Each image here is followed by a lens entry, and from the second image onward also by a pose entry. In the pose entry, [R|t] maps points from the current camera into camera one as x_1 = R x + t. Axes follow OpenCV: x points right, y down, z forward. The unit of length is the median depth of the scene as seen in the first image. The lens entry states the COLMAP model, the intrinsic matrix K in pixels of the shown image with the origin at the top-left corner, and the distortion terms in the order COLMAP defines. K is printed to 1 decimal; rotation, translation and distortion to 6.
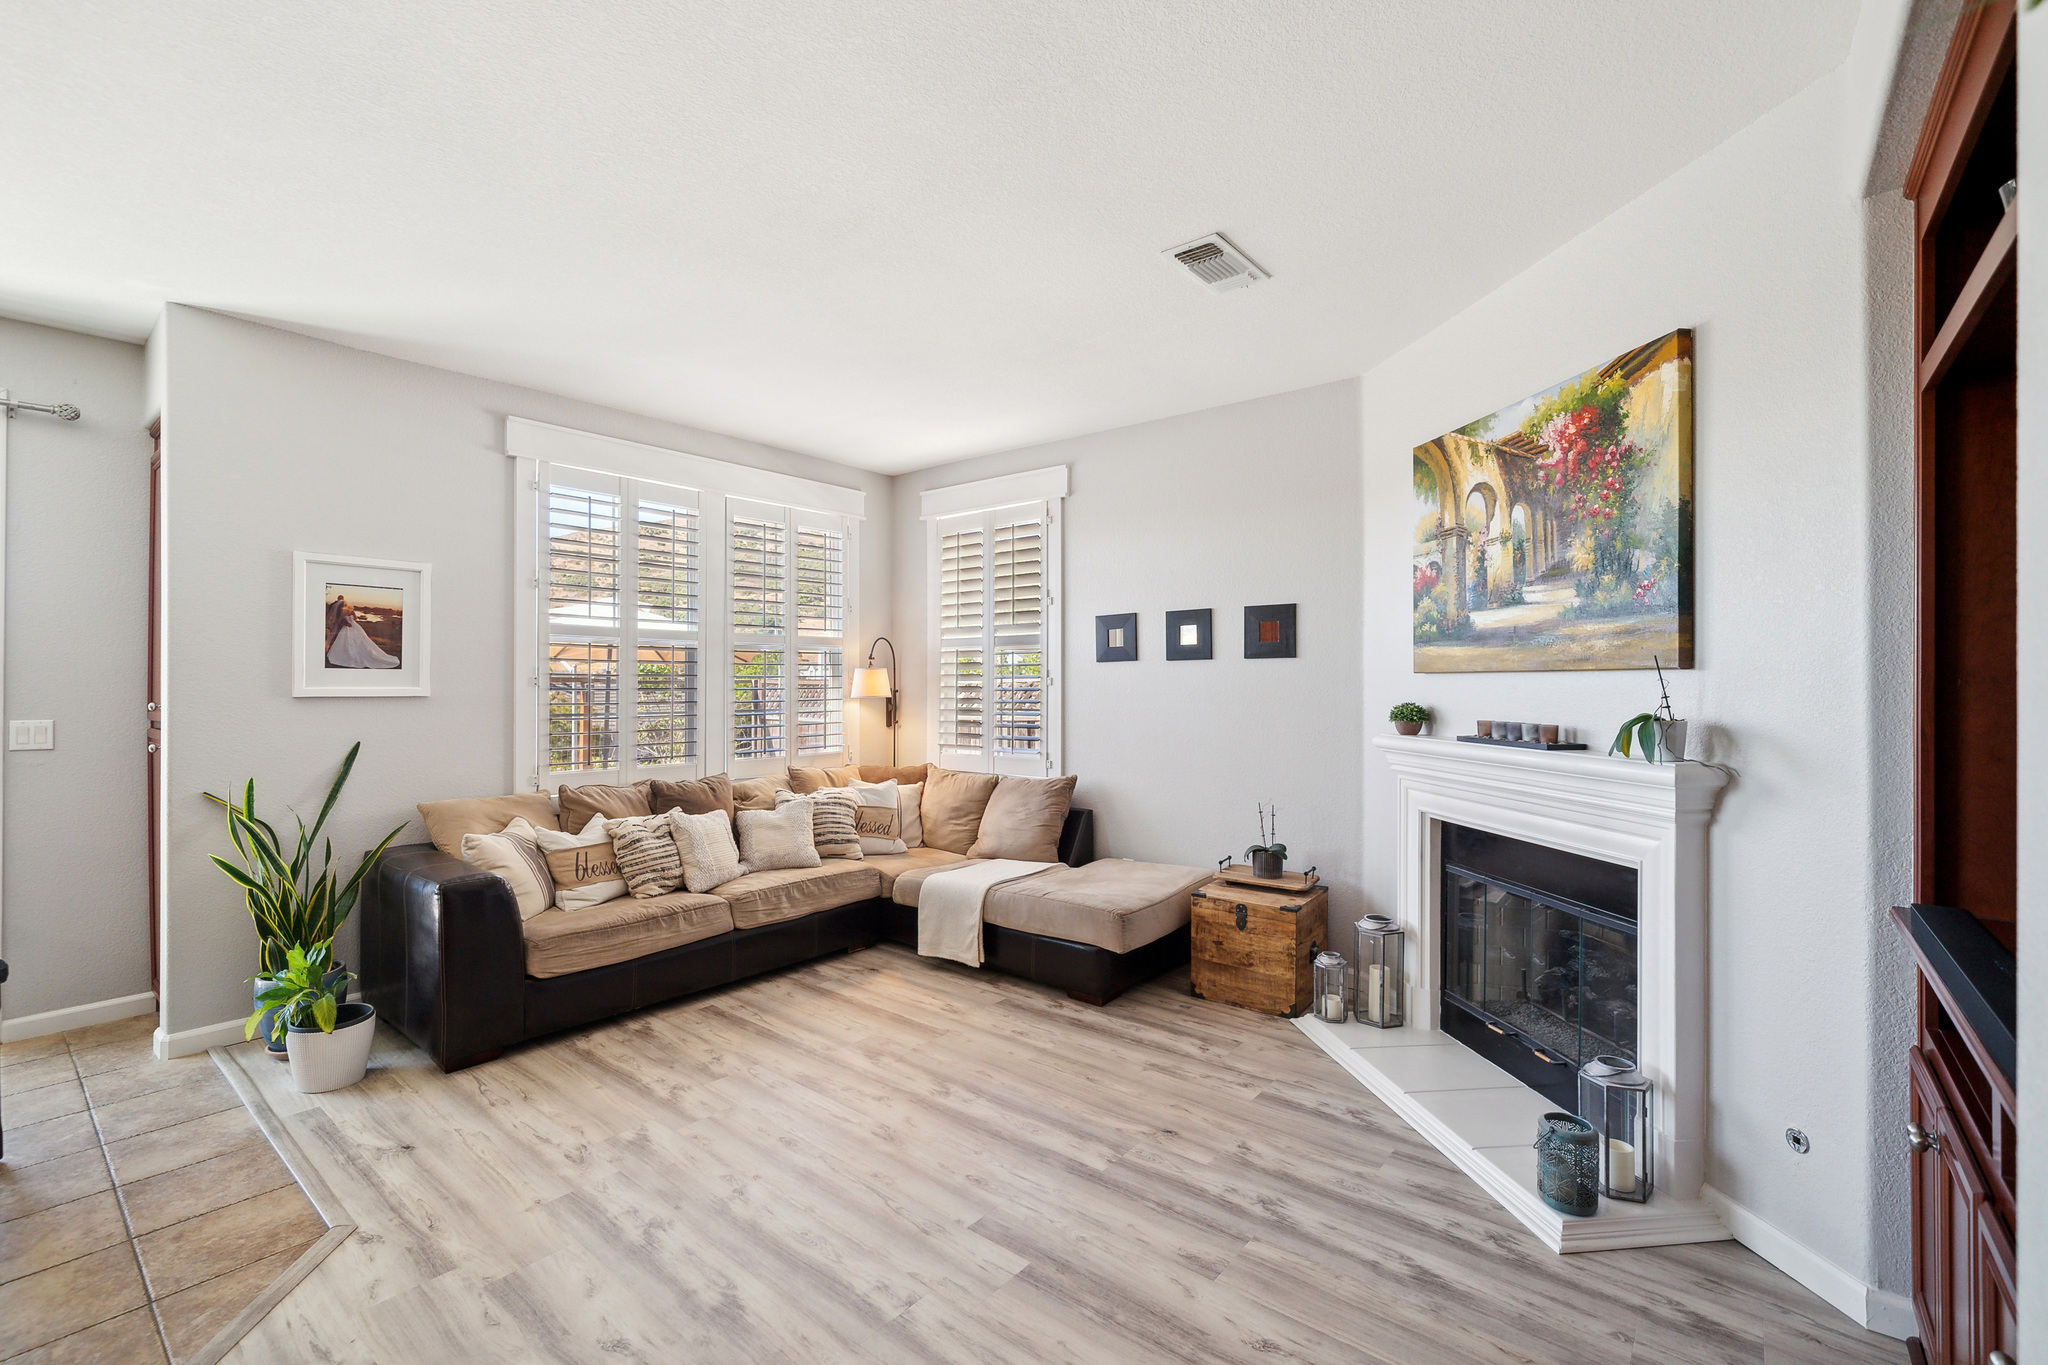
lens RADIAL K [[896.0, 0, 997.0], [0, 896.0, 677.2], [0, 0, 1]] dist [0.003800, -0.000622]
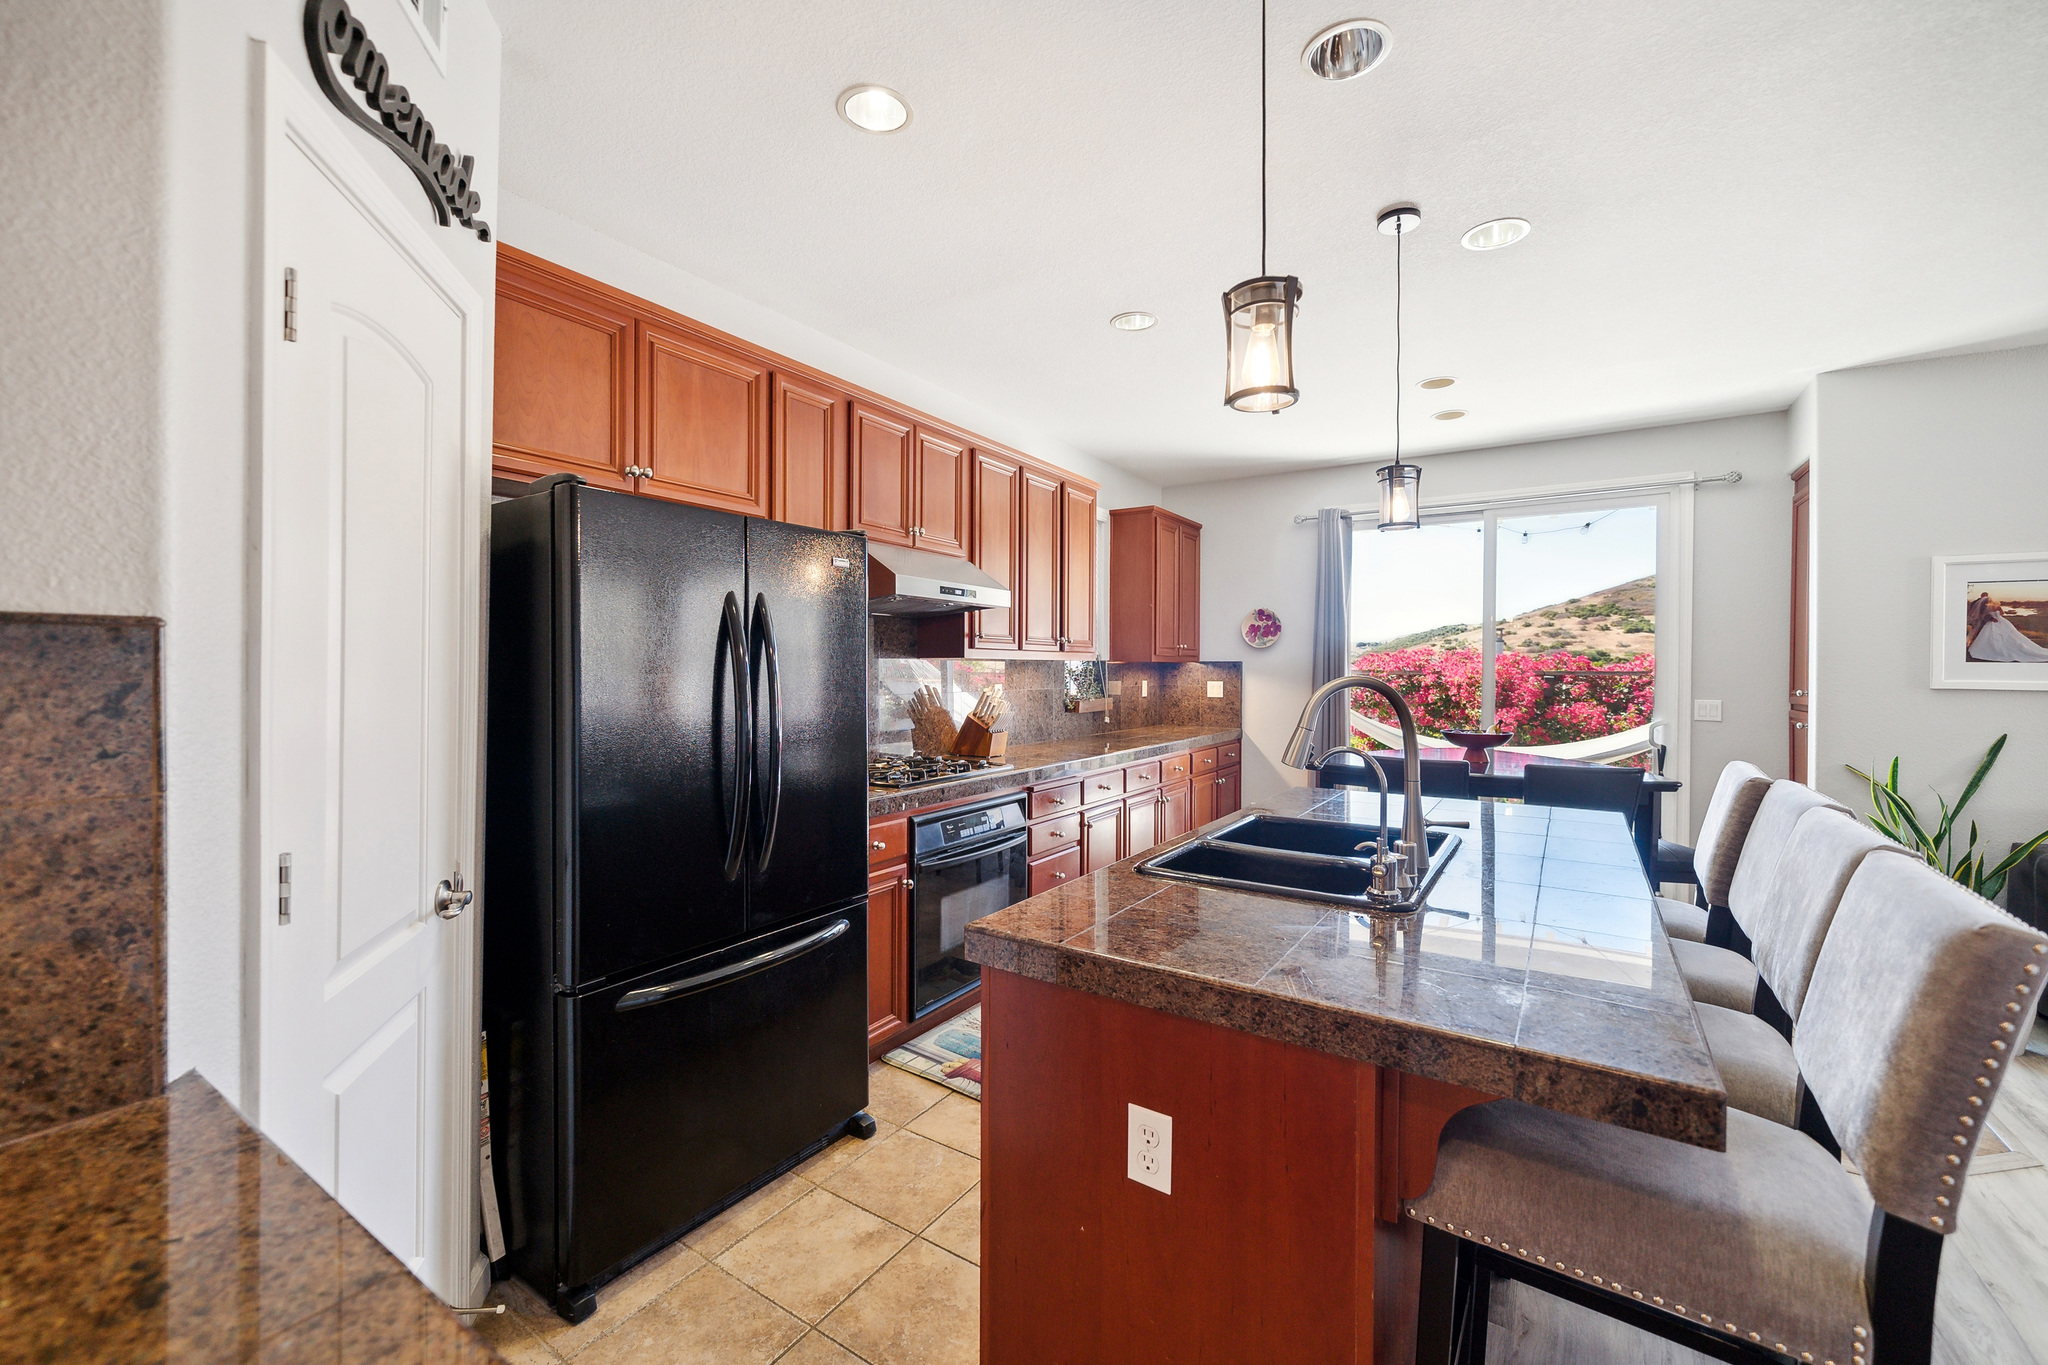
lens RADIAL K [[831.8, 0, 1006.0], [0, 831.8, 674.6], [0, 0, 1]] dist [0.002425, -0.000195]
pose [[0.110670, 0.008386, -0.993822, 0.106775], [-0.002506, 0.999964, 0.008159, -0.000808], [0.993854, 0.001587, 0.110687, -0.238964]]
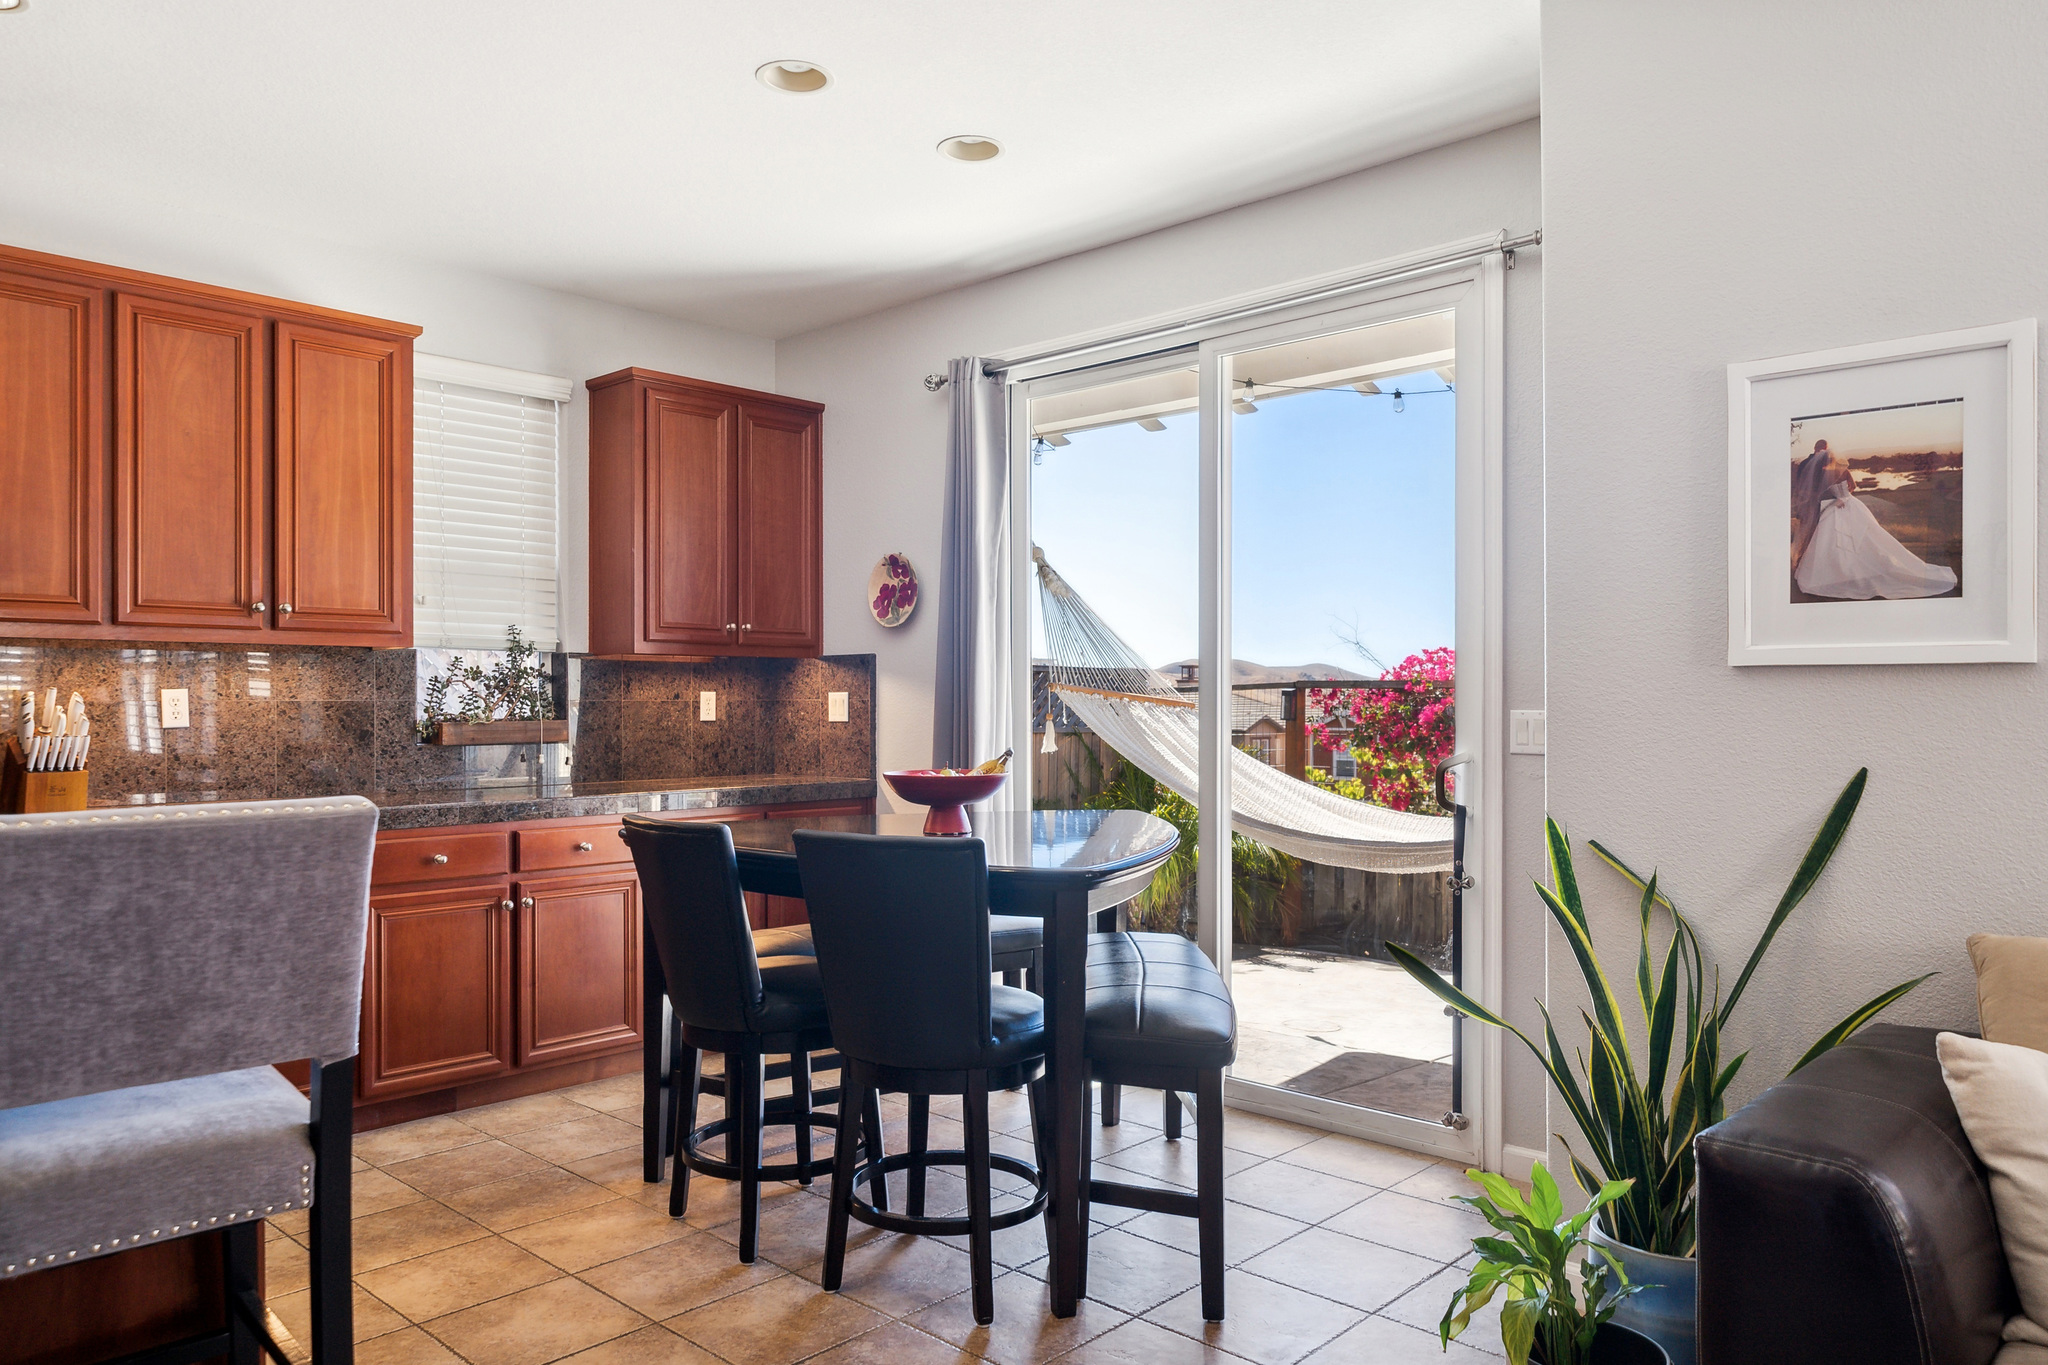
lens RADIAL K [[1399.1, 0, 1002.9], [0, 1399.1, 700.2], [0, 0, 1]] dist [-0.005147, 0.002364]
pose [[-0.057873, -0.002753, -0.998320, -0.008467], [0.005624, 0.999979, -0.003083, 0.040166], [0.998308, -0.005793, -0.057856, 0.645961]]
